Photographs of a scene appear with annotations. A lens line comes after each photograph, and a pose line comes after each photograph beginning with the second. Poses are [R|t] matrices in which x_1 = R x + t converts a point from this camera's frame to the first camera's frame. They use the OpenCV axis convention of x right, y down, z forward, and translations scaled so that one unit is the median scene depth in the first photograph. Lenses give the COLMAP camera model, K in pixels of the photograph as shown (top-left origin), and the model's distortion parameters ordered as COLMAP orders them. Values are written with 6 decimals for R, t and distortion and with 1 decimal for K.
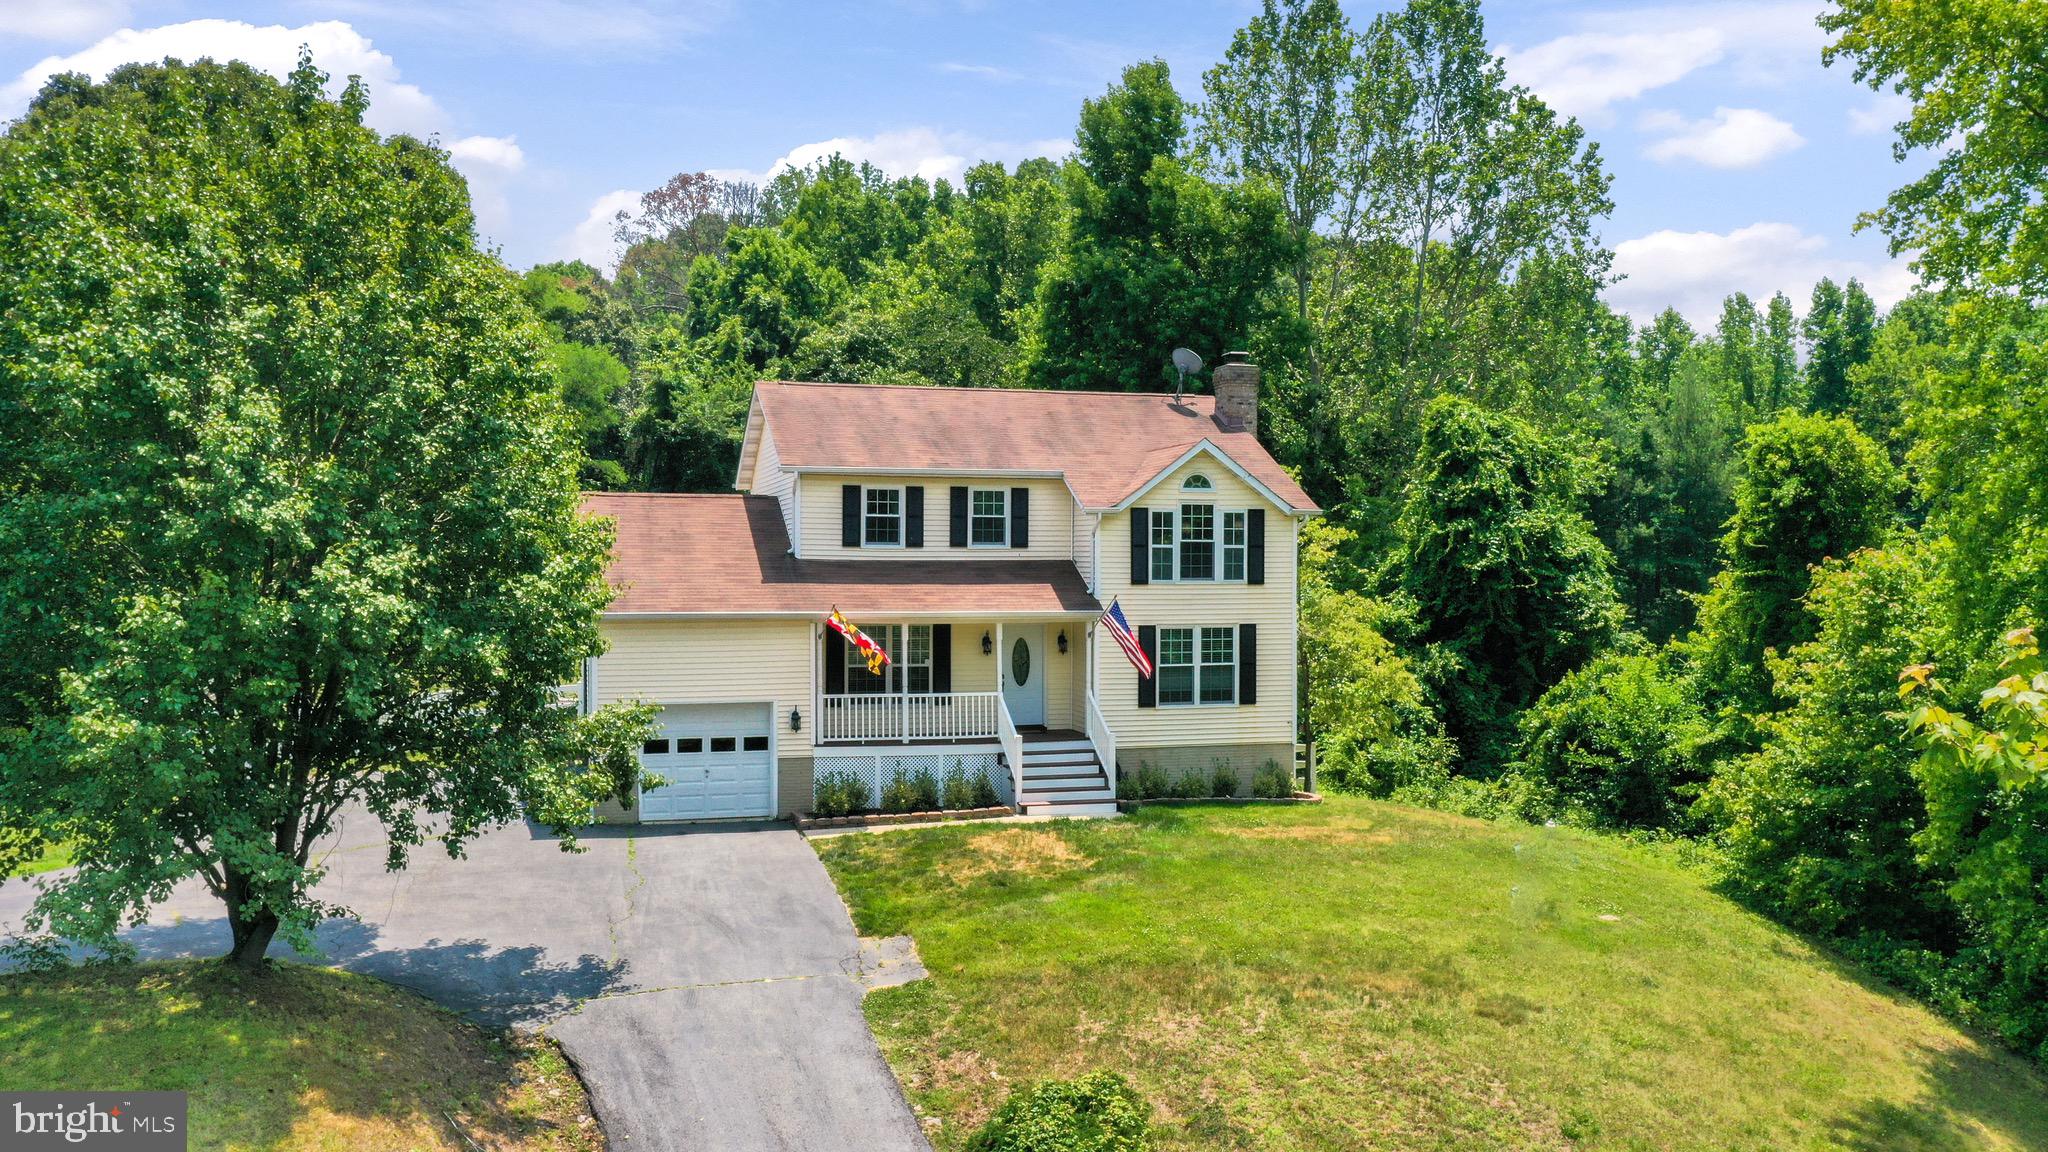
lens RADIAL K [[1678.8, 0, 1019.8], [0, 1678.8, 673.3], [0, 0, 1]] dist [-0.001464, -0.002879]
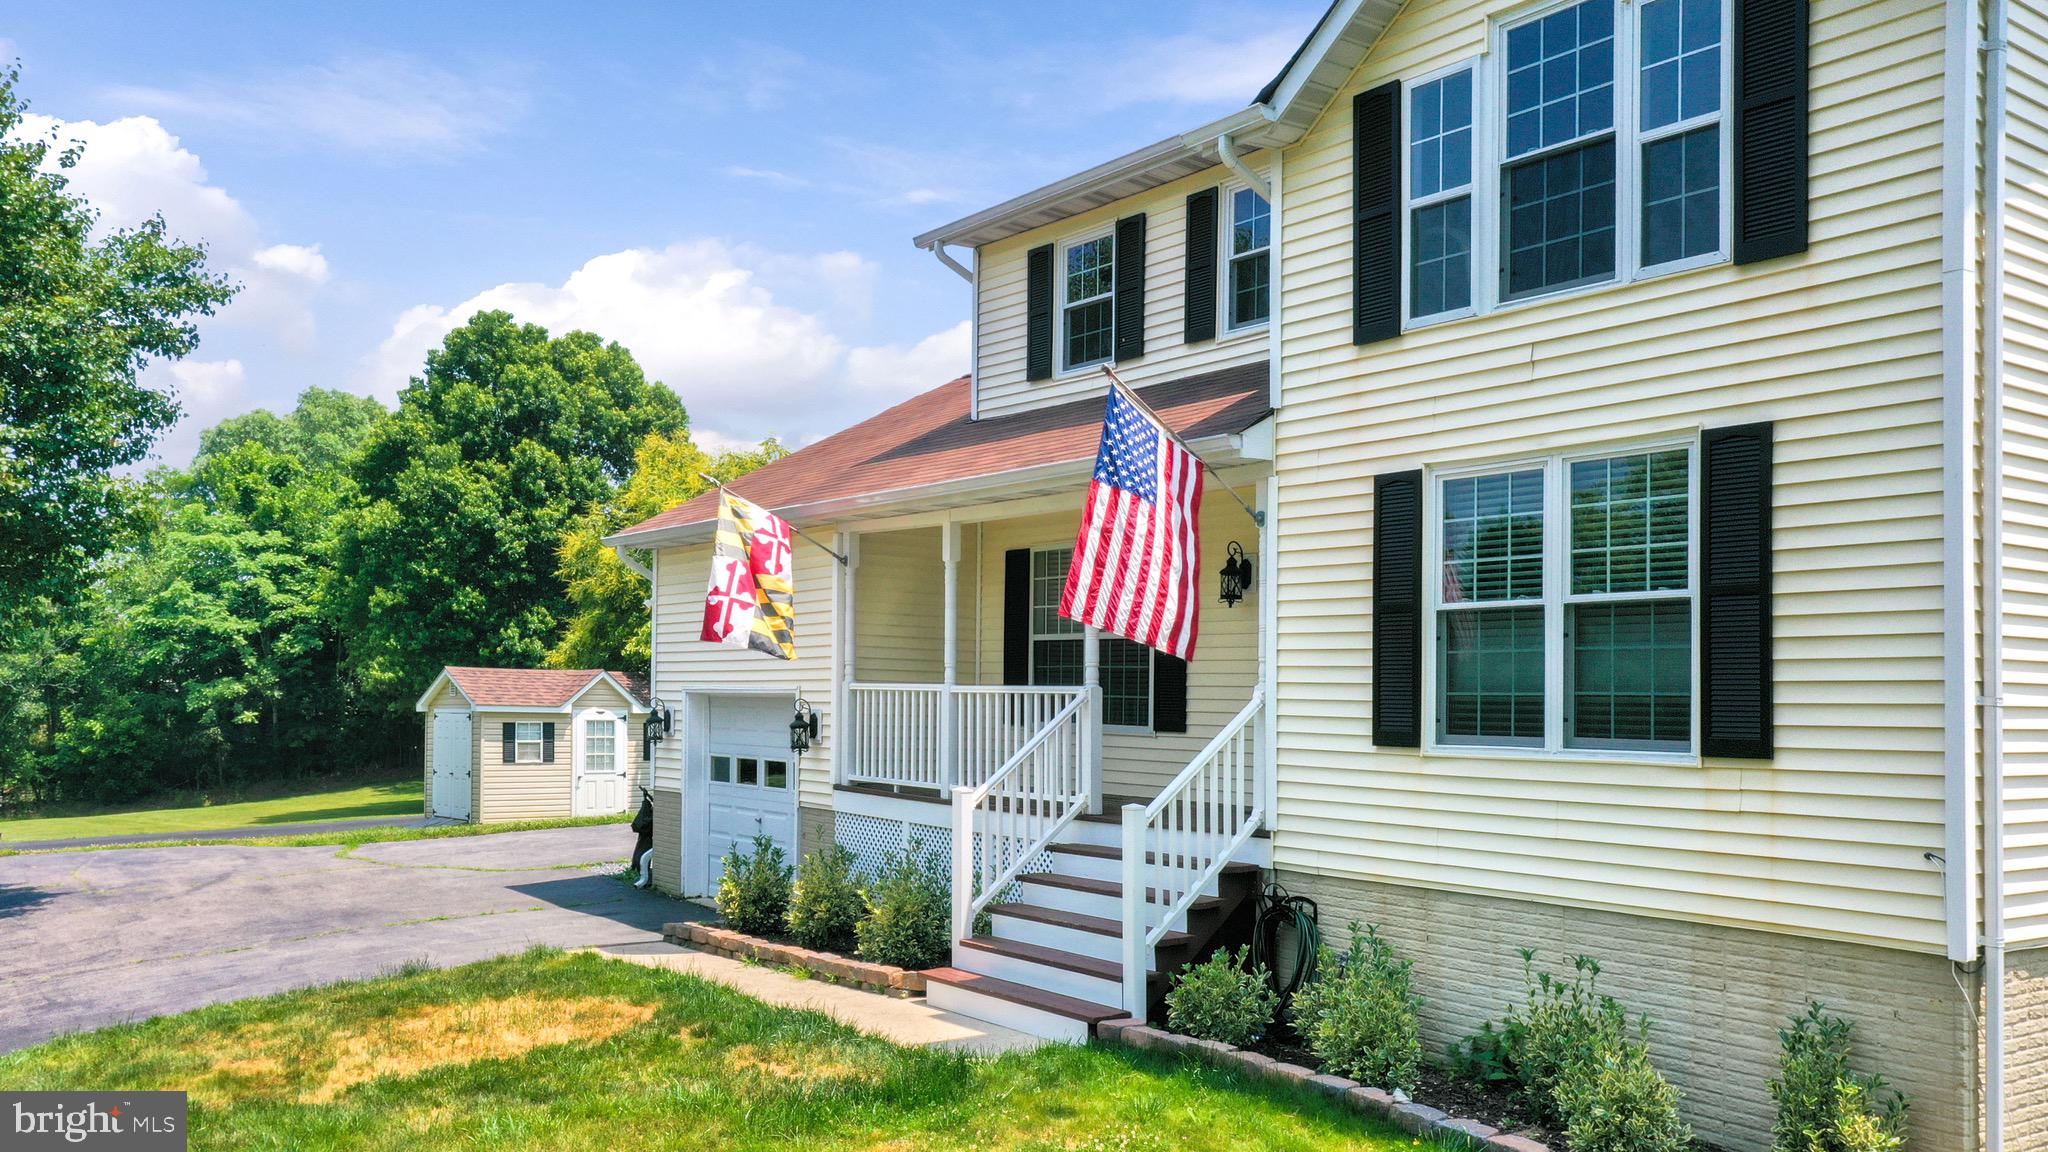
lens RADIAL K [[1678.8, 0, 1019.8], [0, 1678.8, 673.3], [0, 0, 1]] dist [-0.001464, -0.002879]
pose [[0.351061, -0.007071, -0.936326, 0.326584], [-0.069233, 0.997038, -0.033488, 0.021474], [0.933790, 0.076581, 0.349532, 0.821048]]
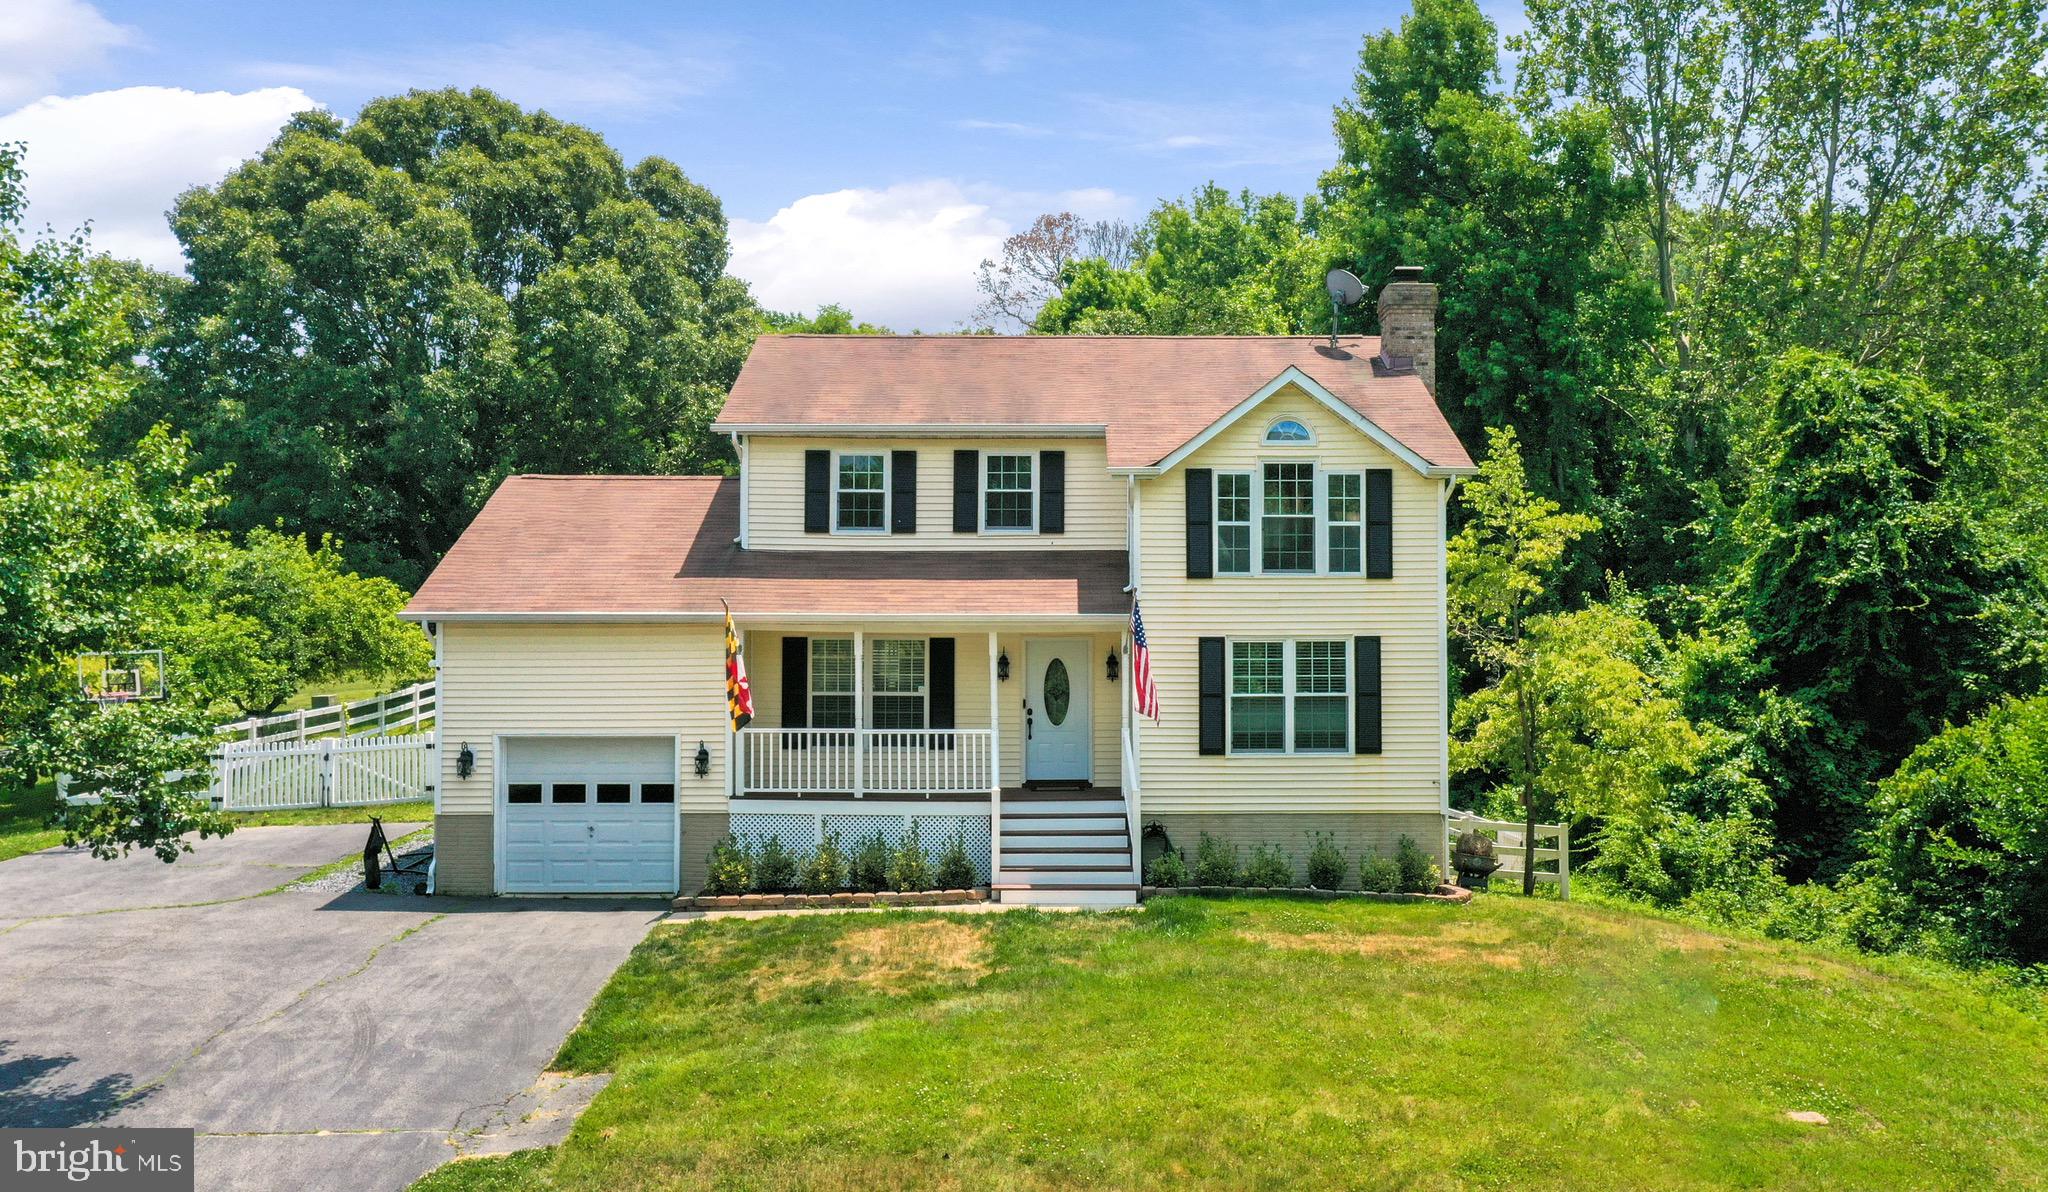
lens RADIAL K [[1766.5, 0, 1031.1], [0, 1766.5, 652.2], [0, 0, 1]] dist [0.003214, 0.009608]
pose [[0.963717, -0.002046, -0.266918, 0.195904], [-0.015703, 0.997804, -0.064347, 0.025572], [0.266463, 0.066204, 0.961569, 0.271082]]
